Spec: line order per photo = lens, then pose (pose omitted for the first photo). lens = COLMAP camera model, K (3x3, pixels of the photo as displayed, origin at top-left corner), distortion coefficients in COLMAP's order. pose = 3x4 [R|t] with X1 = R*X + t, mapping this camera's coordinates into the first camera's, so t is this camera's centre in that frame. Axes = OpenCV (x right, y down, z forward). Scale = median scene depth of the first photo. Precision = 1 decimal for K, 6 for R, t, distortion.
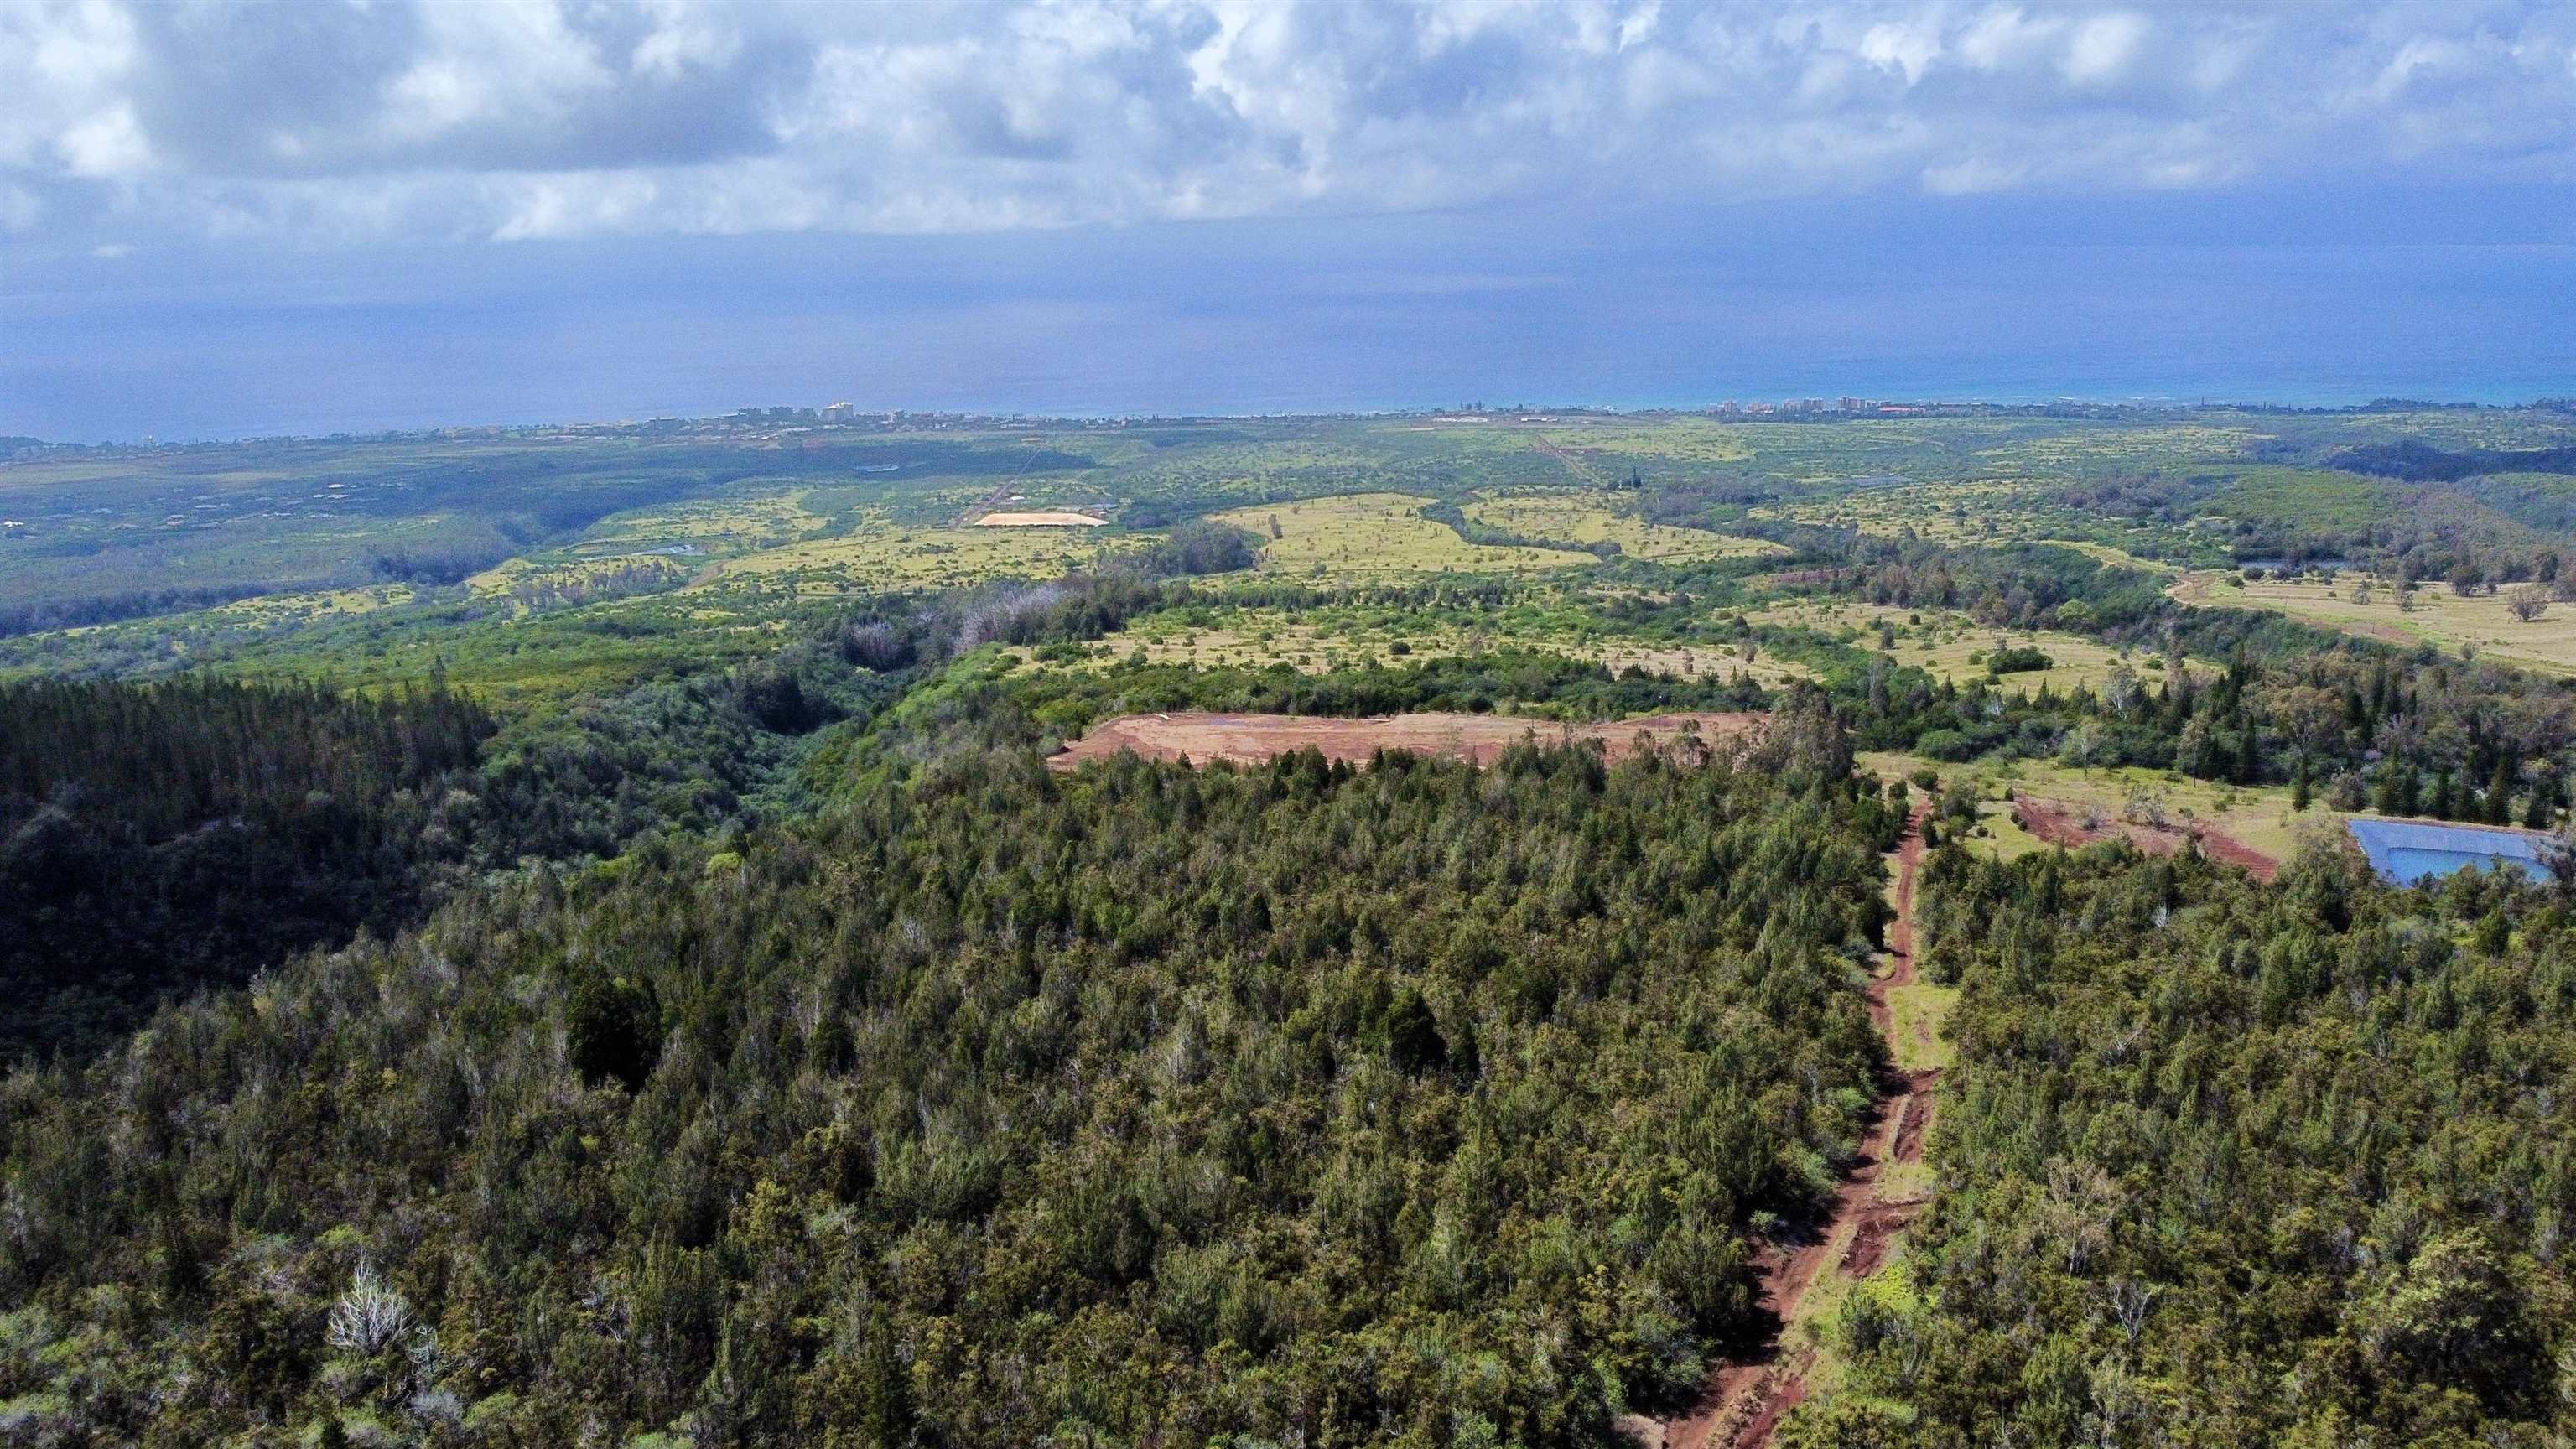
lens RADIAL K [[1973.5, 0, 1172.0], [0, 1973.5, 731.4], [0, 0, 1]] dist [0.000634, -0.005461]
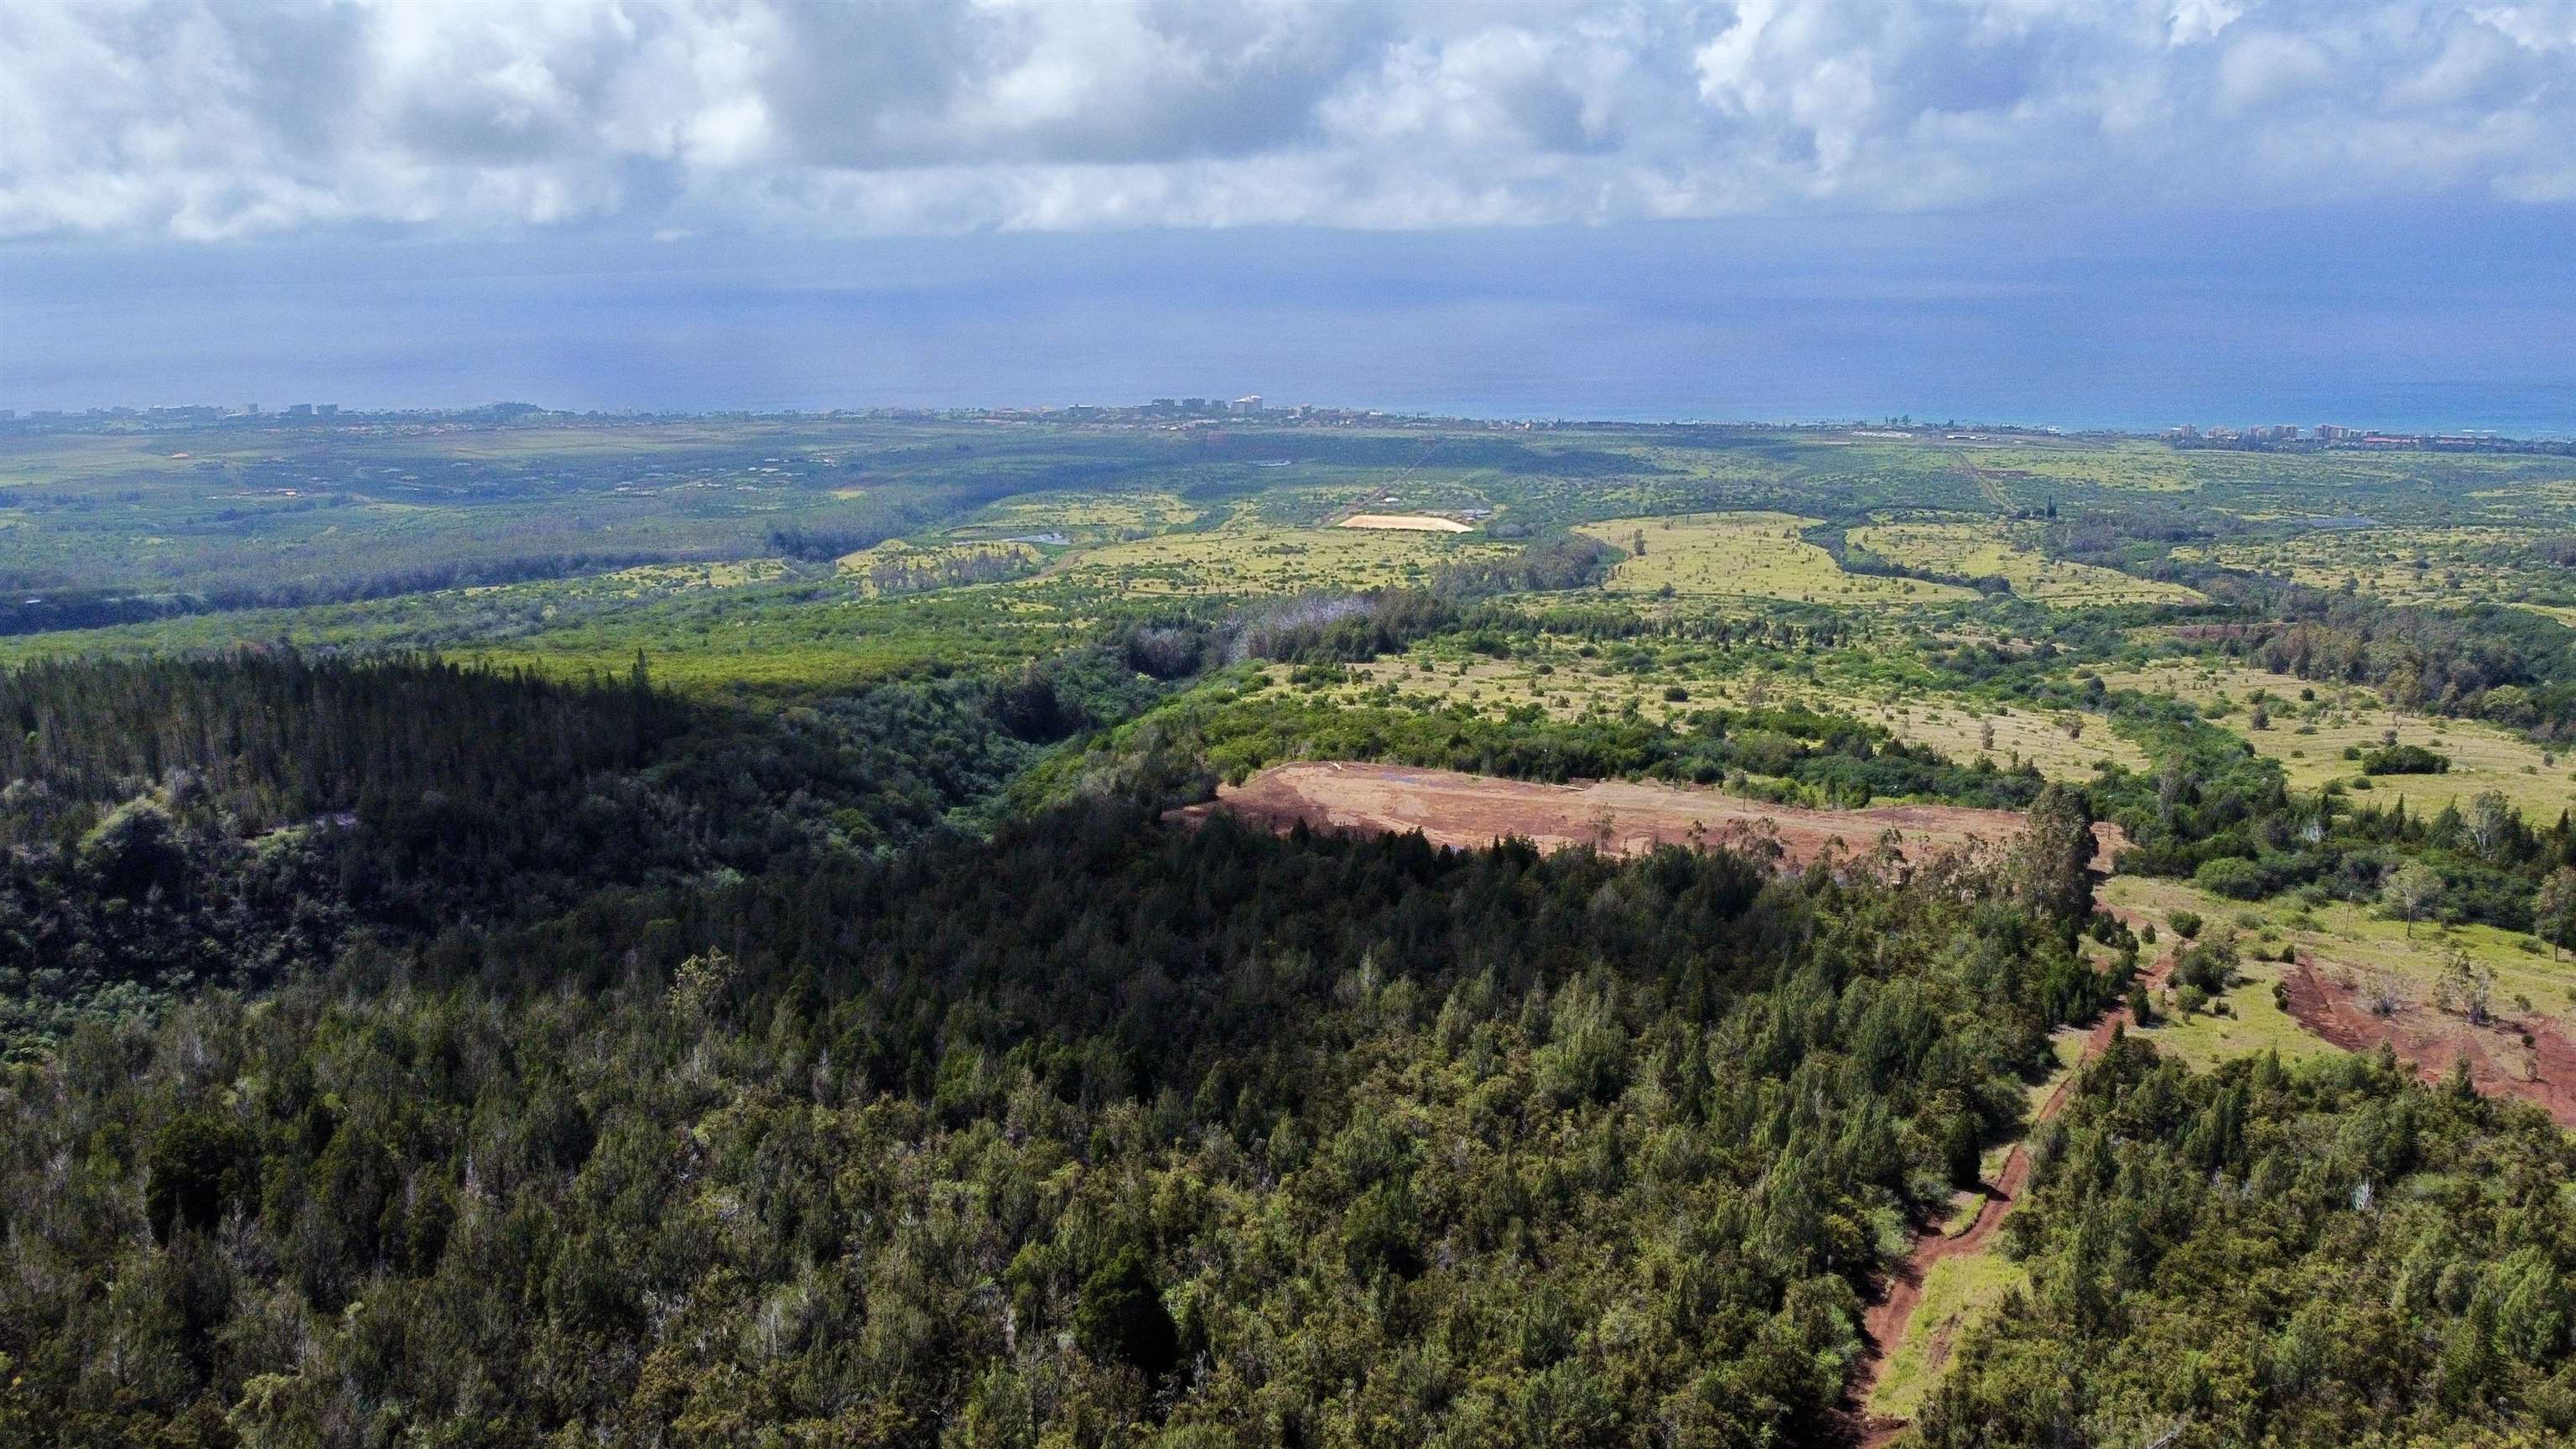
lens RADIAL K [[1882.0, 0, 1288.0], [0, 1882.0, 724.5], [0, 0, 1]] dist [-0.000394, -0.003561]
pose [[0.977980, 0.065970, -0.197996, 0.105085], [-0.064055, 0.997817, 0.016070, -0.028564], [0.198624, -0.003033, 0.980071, 0.105619]]
